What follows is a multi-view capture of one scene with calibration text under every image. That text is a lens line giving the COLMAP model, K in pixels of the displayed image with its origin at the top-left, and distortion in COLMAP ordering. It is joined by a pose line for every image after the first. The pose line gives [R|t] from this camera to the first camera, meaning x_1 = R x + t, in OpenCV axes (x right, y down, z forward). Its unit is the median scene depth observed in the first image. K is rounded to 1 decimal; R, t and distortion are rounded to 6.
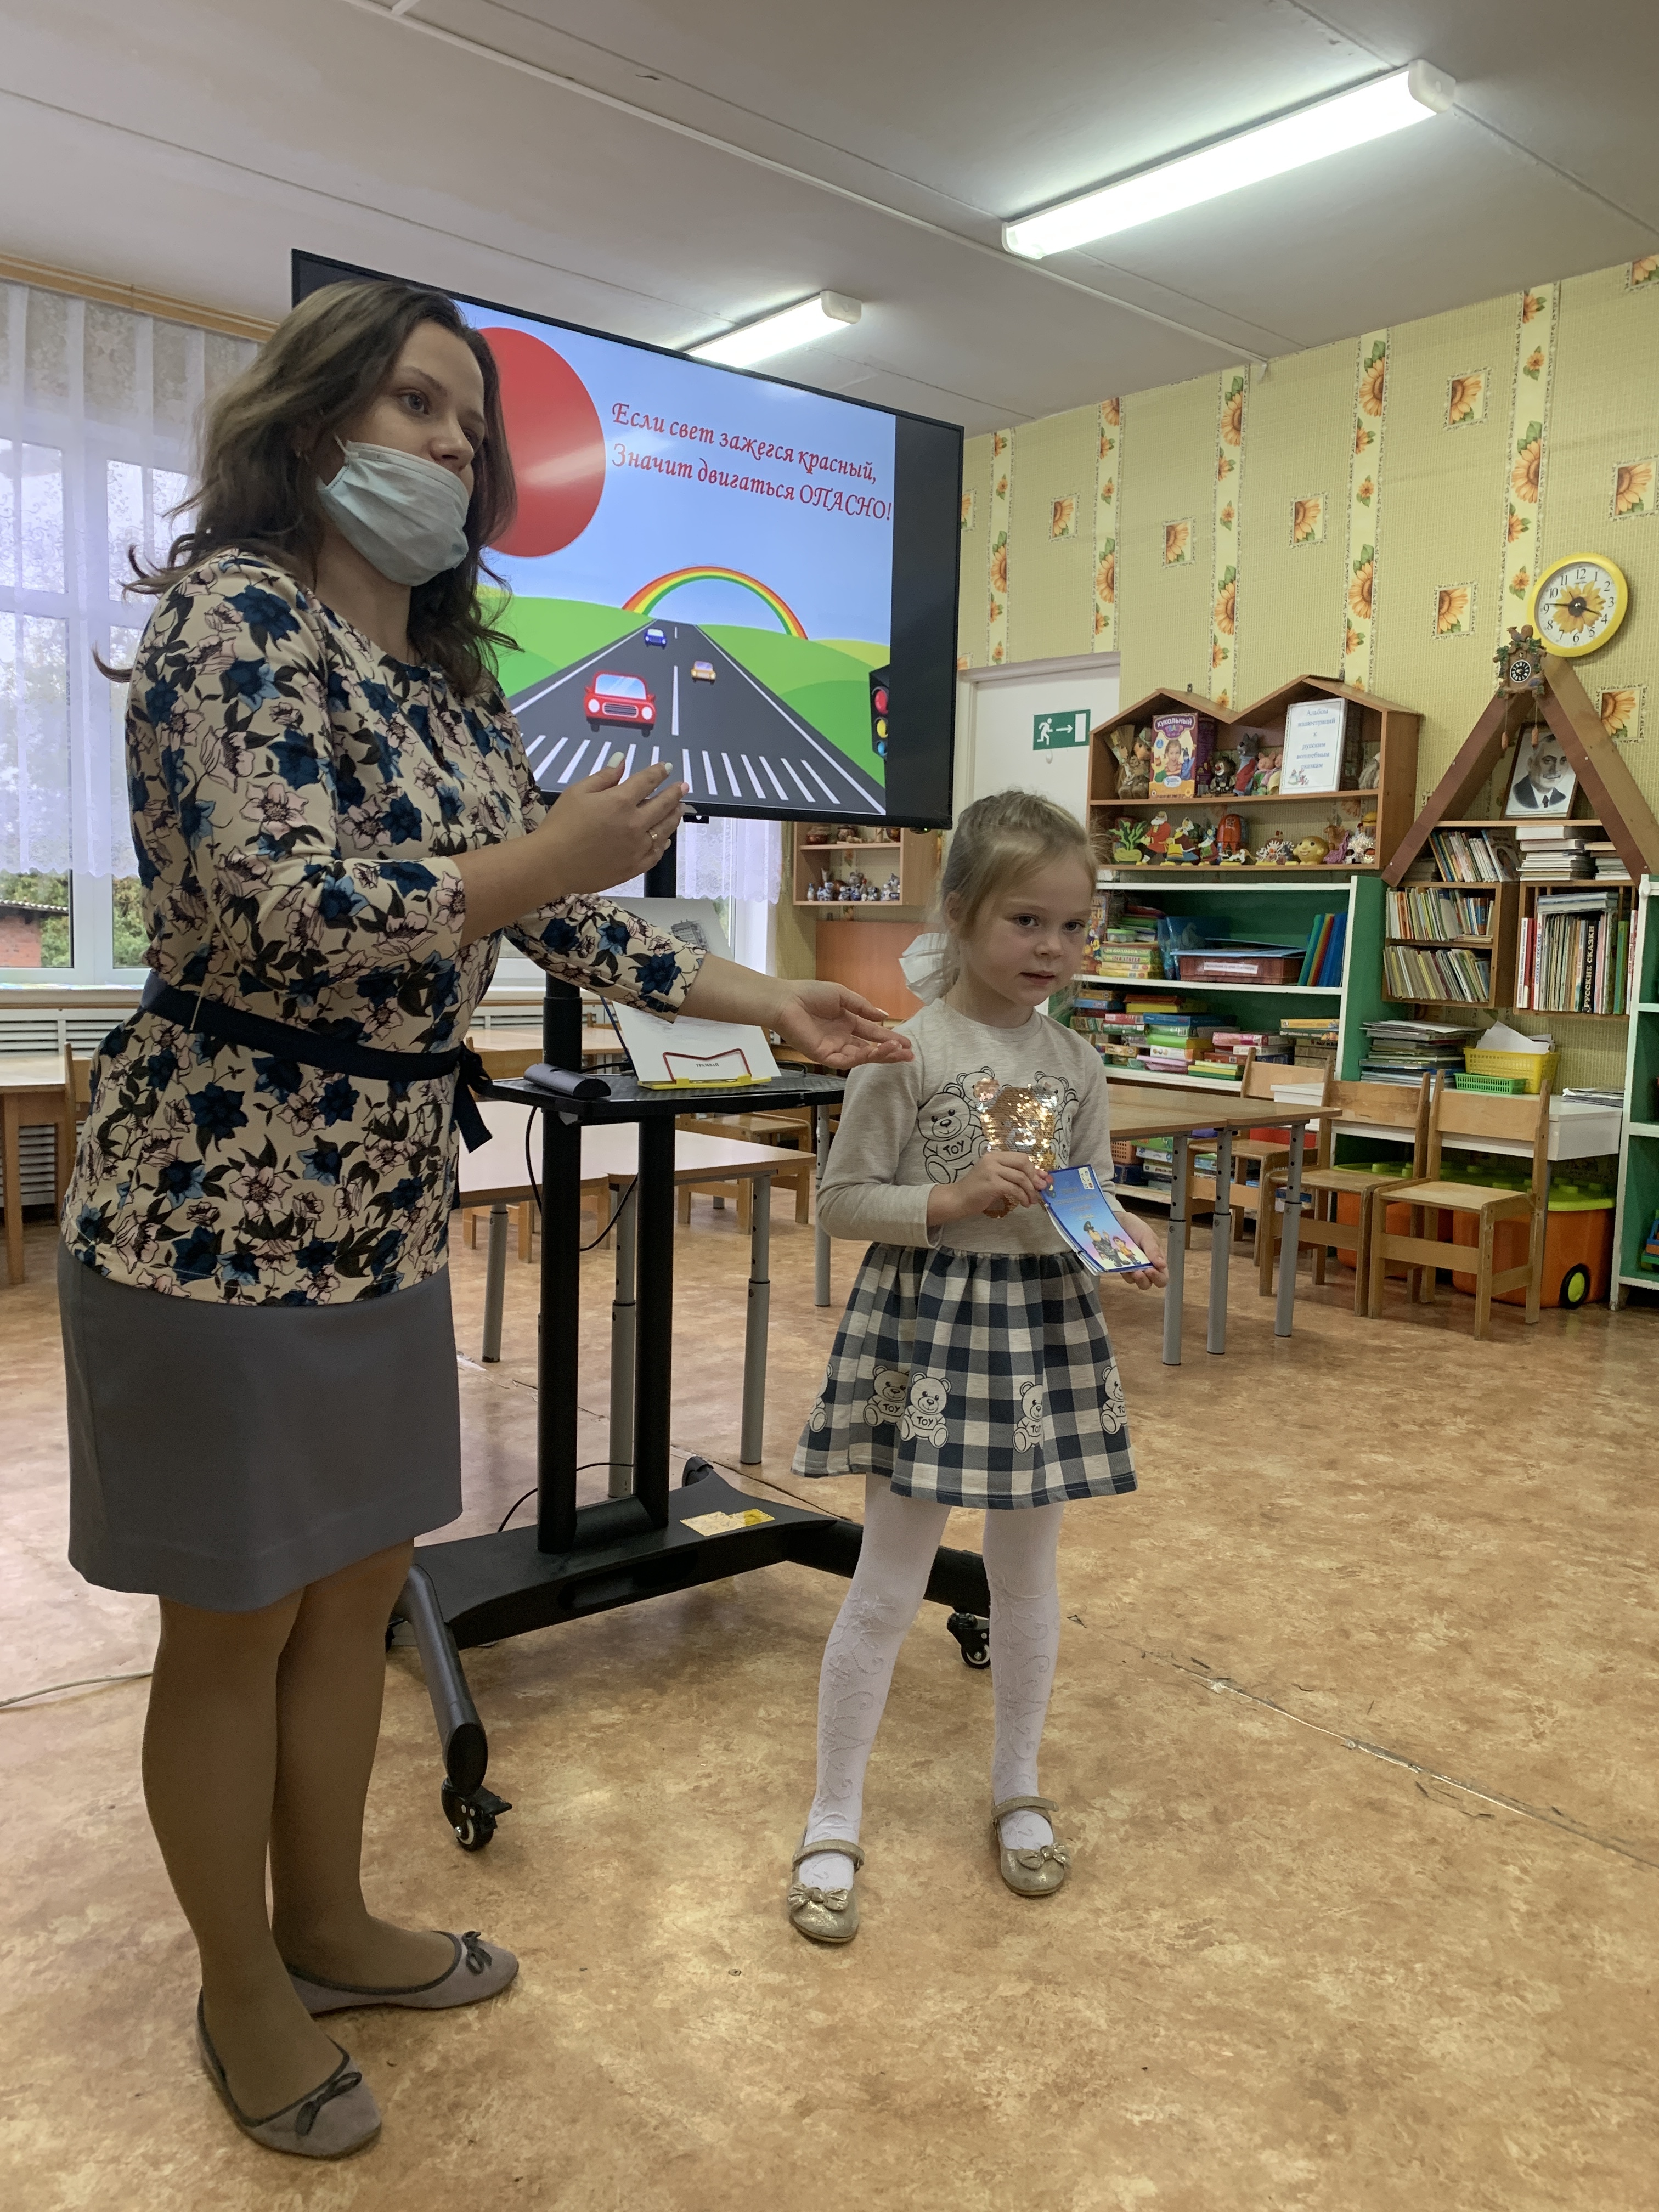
lens RADIAL K [[1710.7, 0, 839.0], [0, 1710.7, 1105.8], [0, 0, 1]] dist [0.011427, -0.004469]
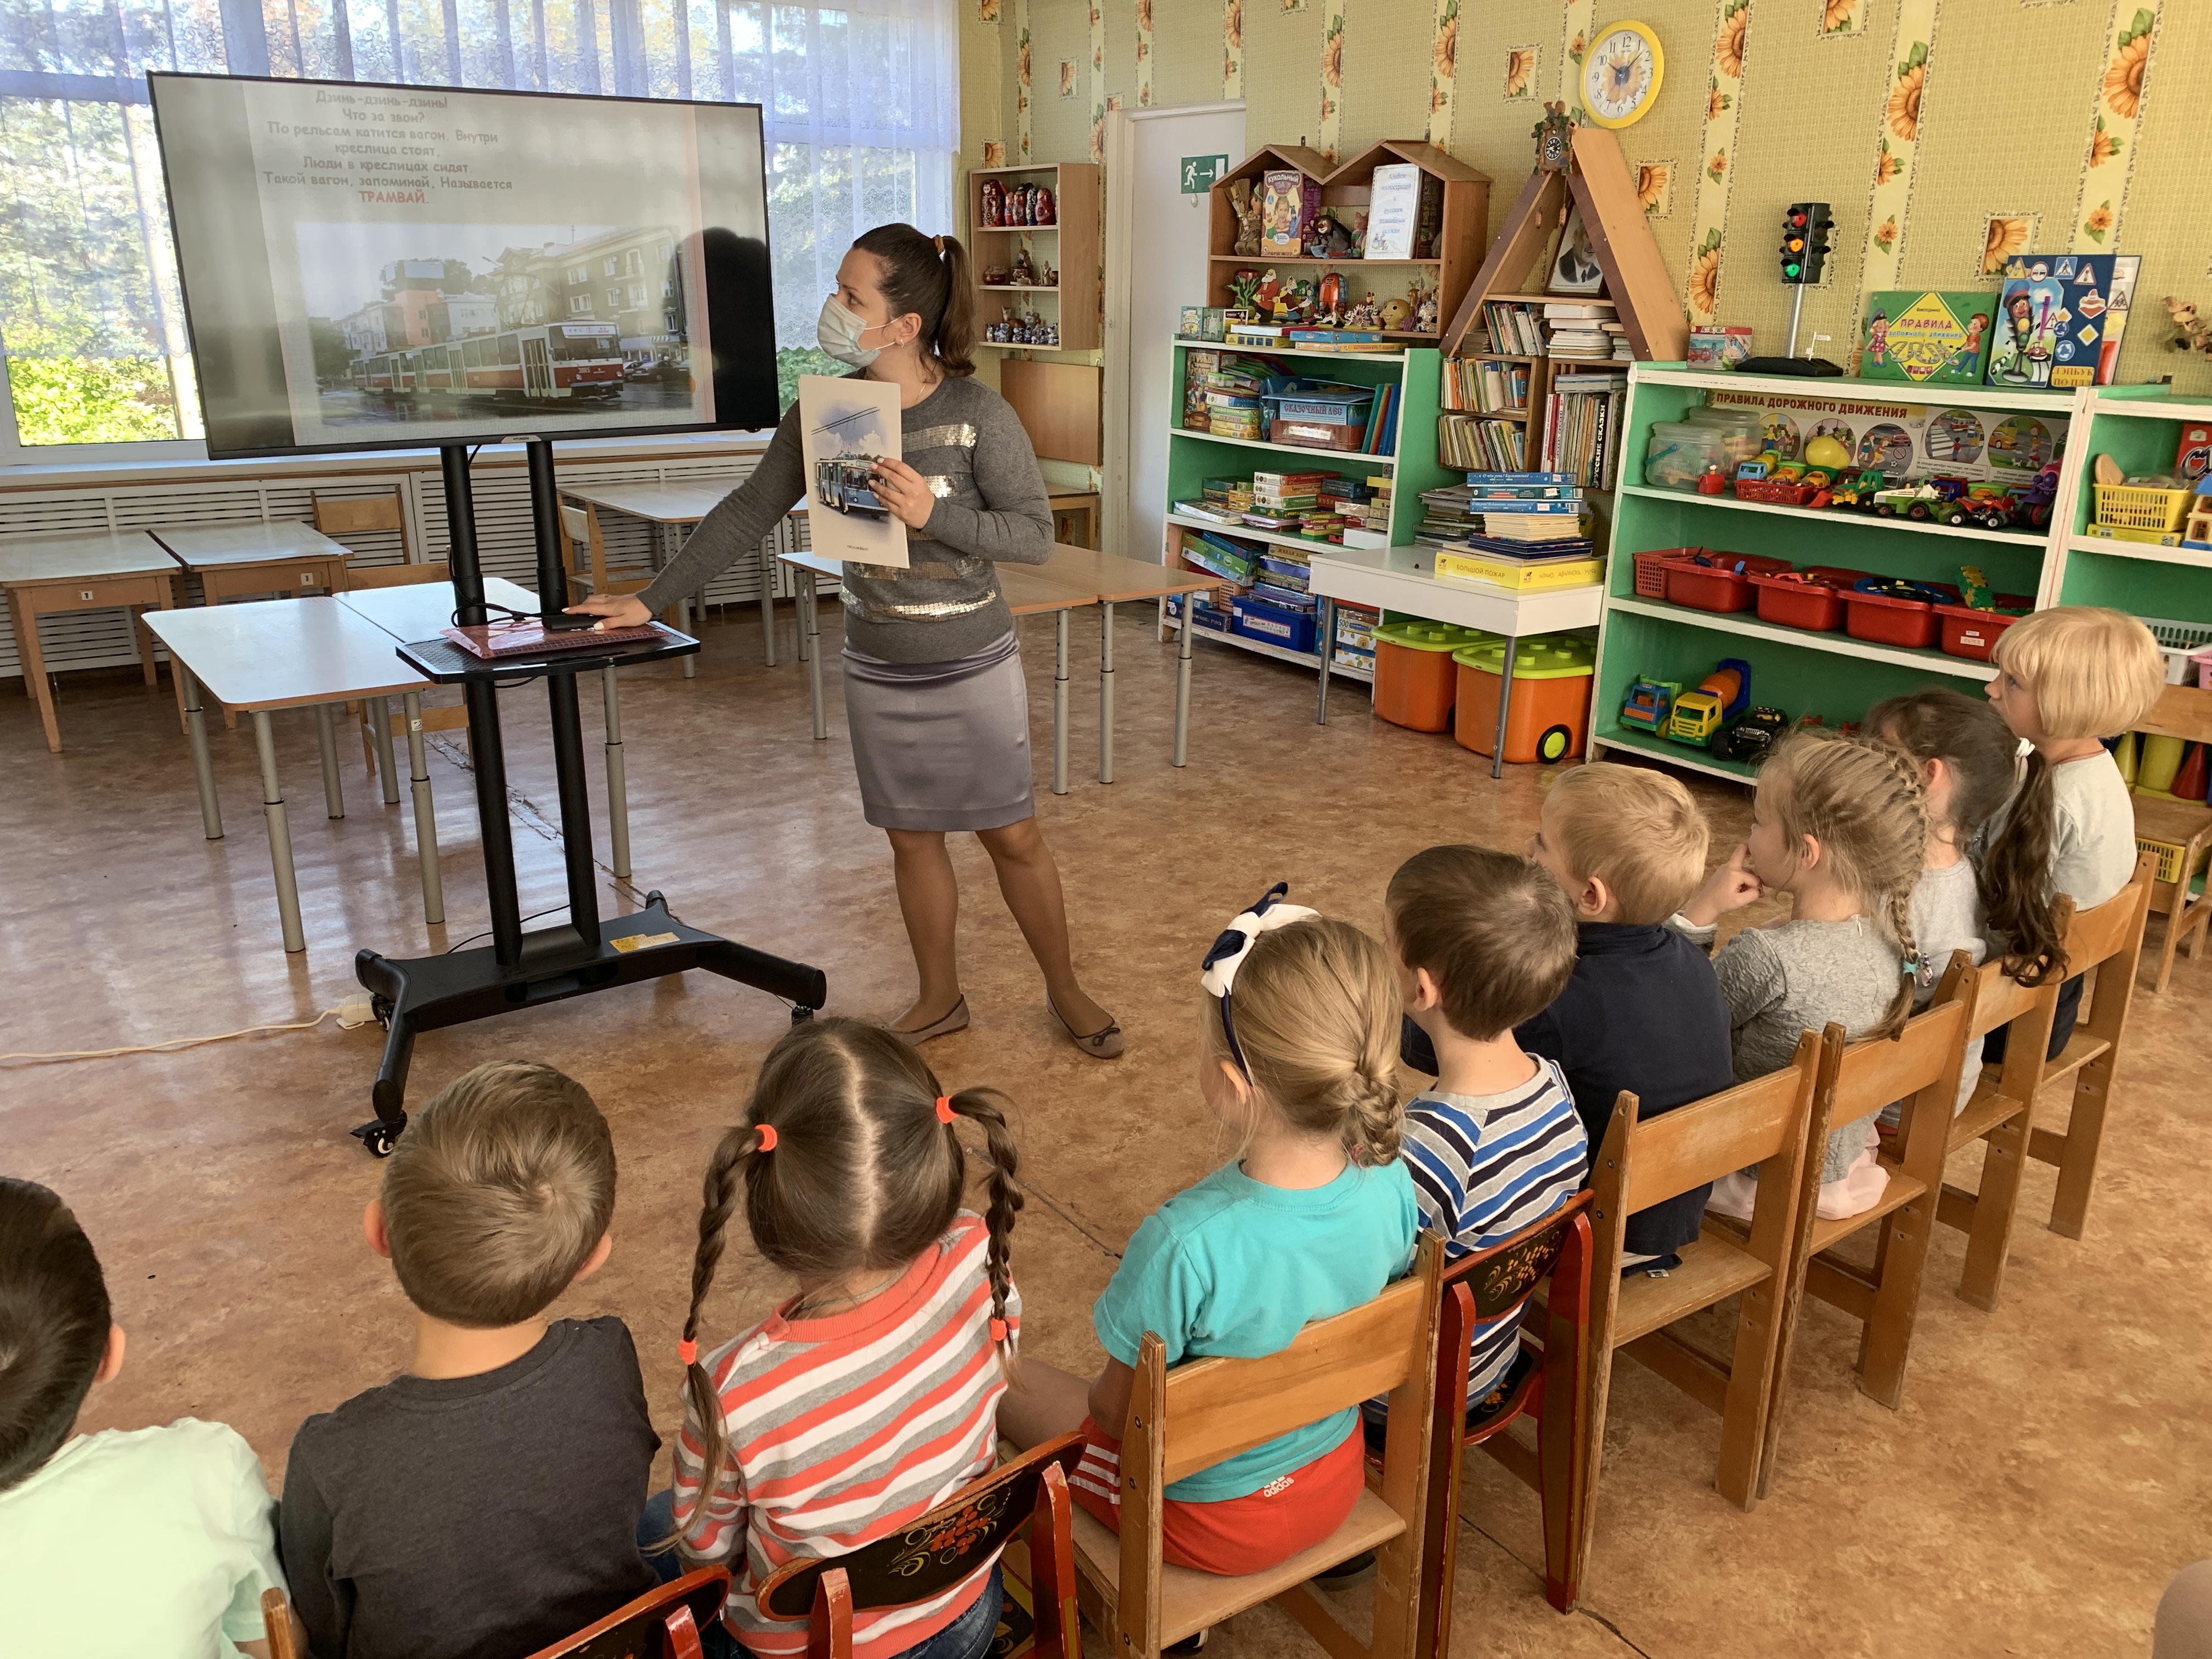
lens RADIAL K [[1710.7, 0, 1094.5], [0, 1710.7, 830.6], [0, 0, 1]] dist [0.011427, -0.004469]
pose [[0.995402, 0.015982, -0.094448, 0.210086], [0.004174, 0.977810, 0.209450, -0.064720], [0.095700, -0.208881, 0.973247, -0.102846]]
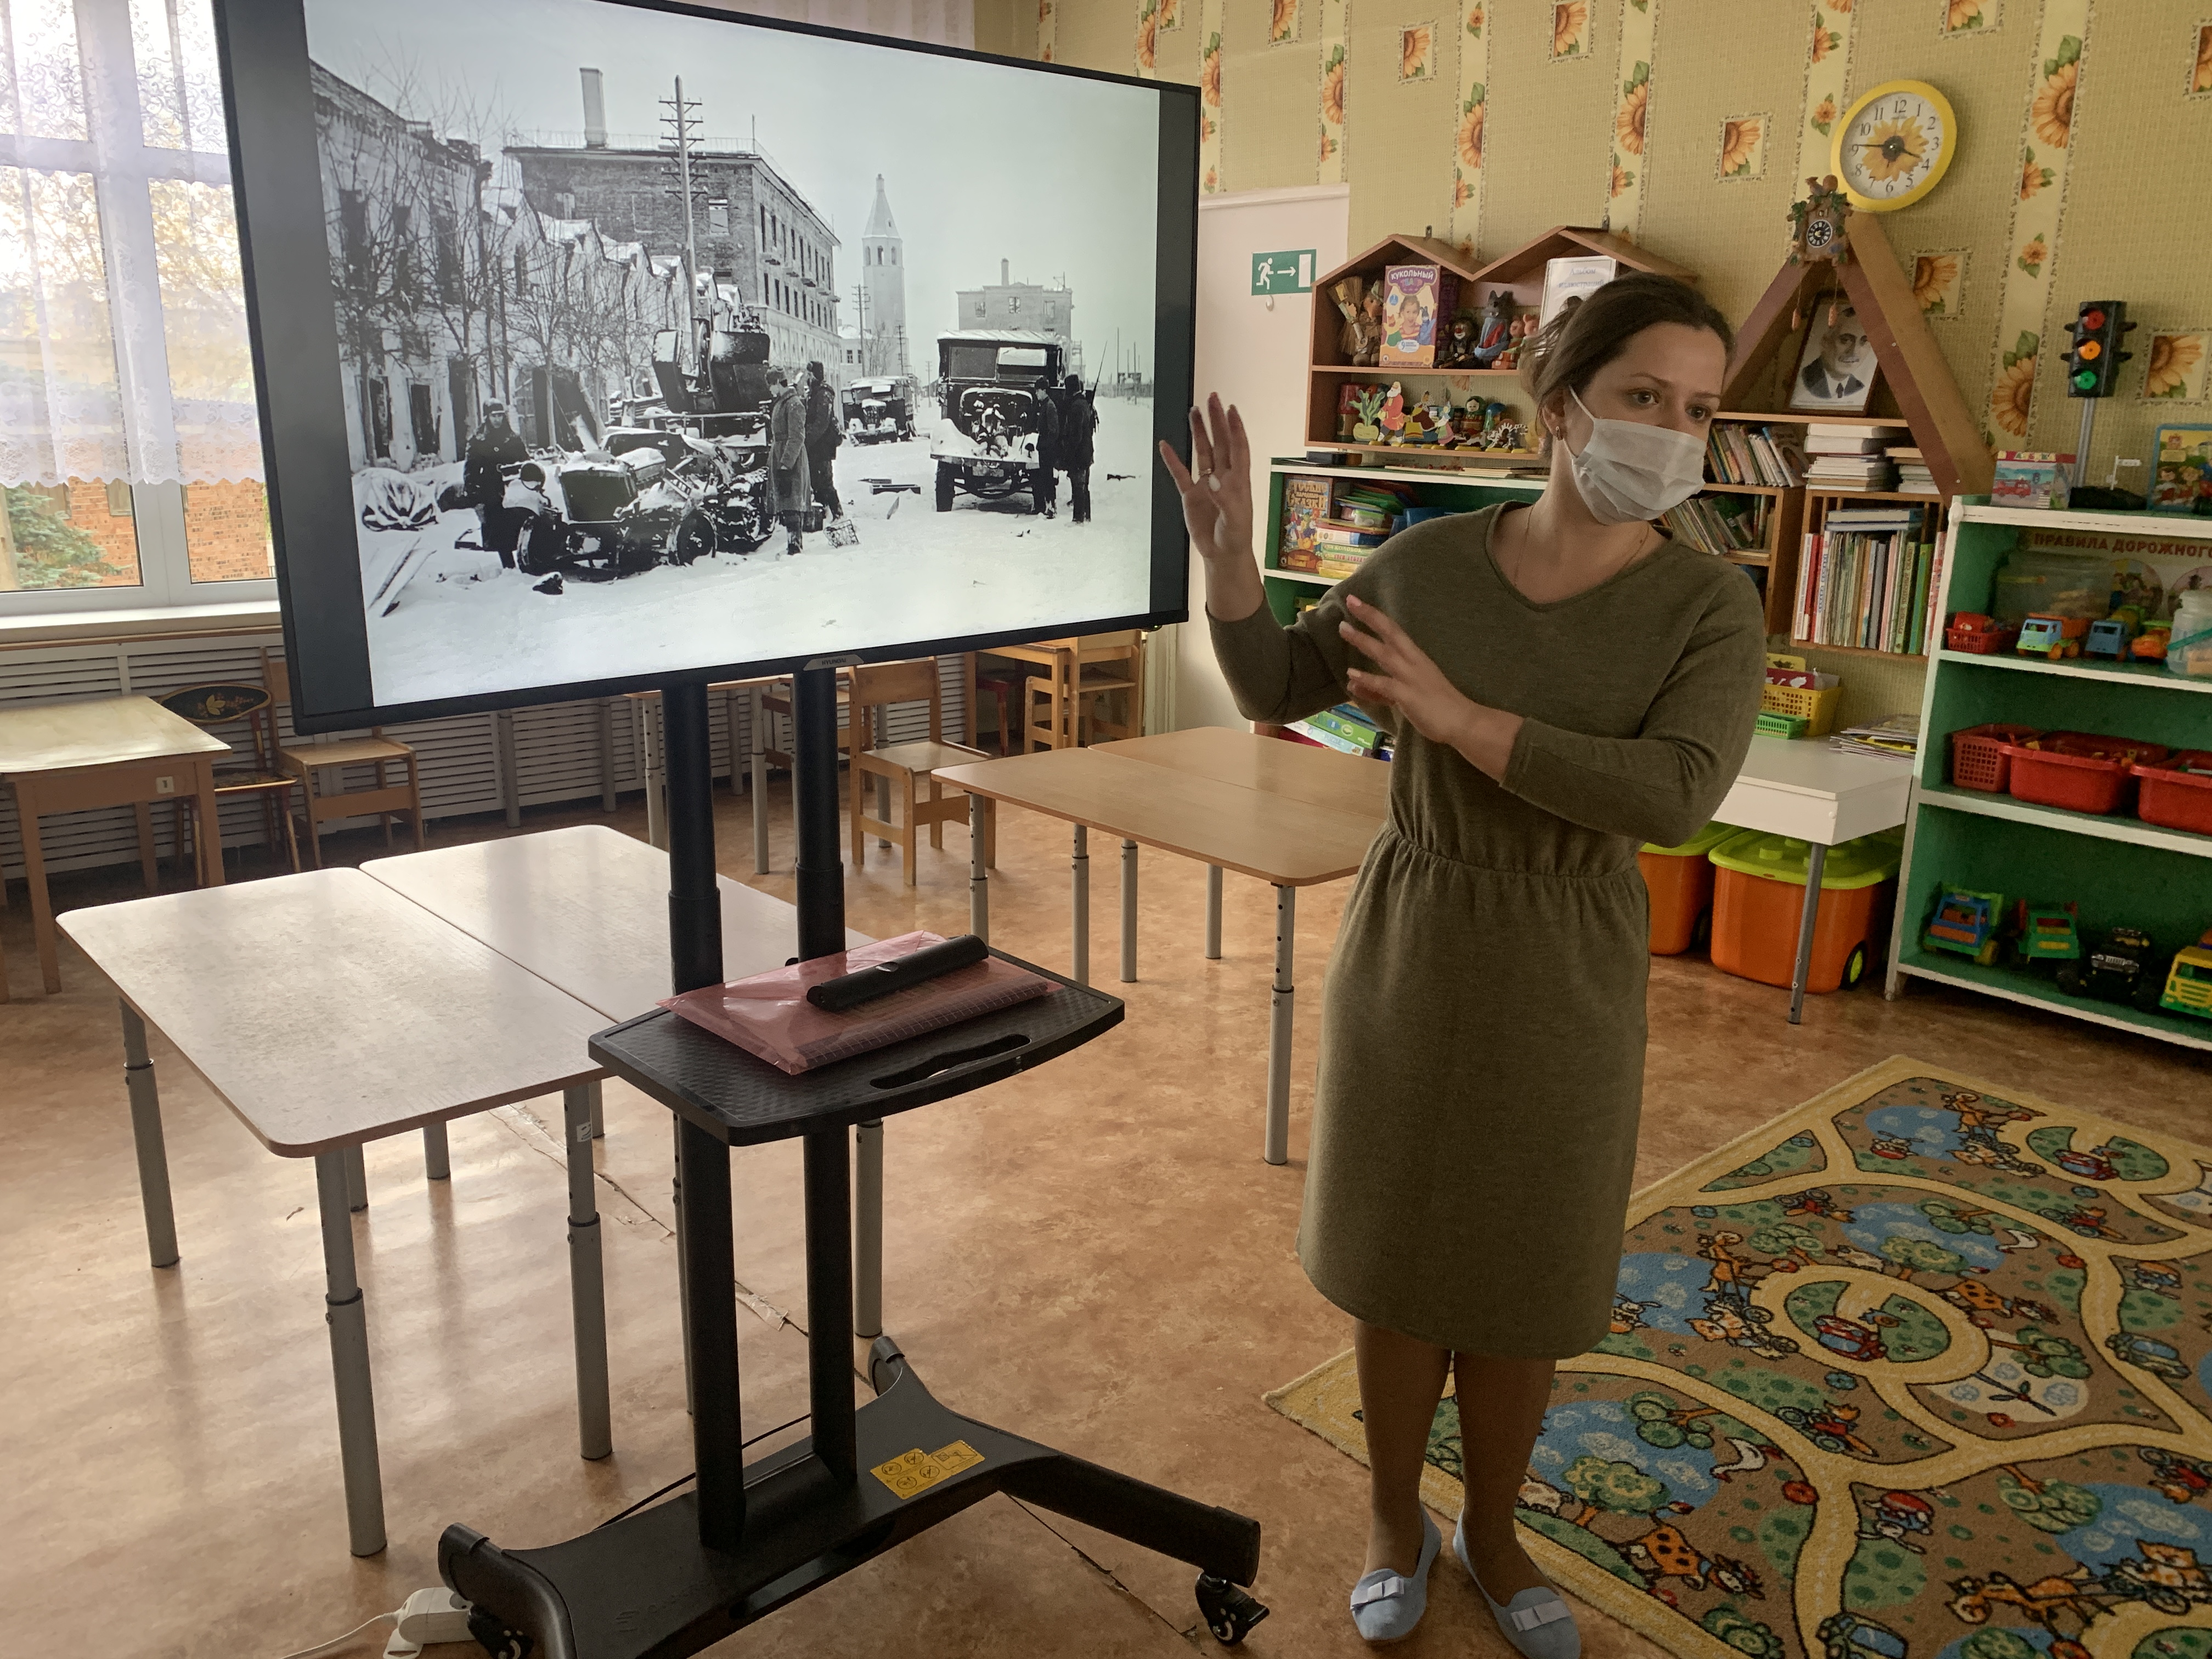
lens RADIAL K [[1710.7, 0, 1089.3], [0, 1710.7, 821.1], [0, 0, 1]] dist [0.011427, -0.004469]
pose [[0.999916, -0.007916, -0.010224, 0.048395], [0.009285, 0.989866, 0.141698, -0.086650], [0.008999, -0.141781, 0.989857, 0.128688]]
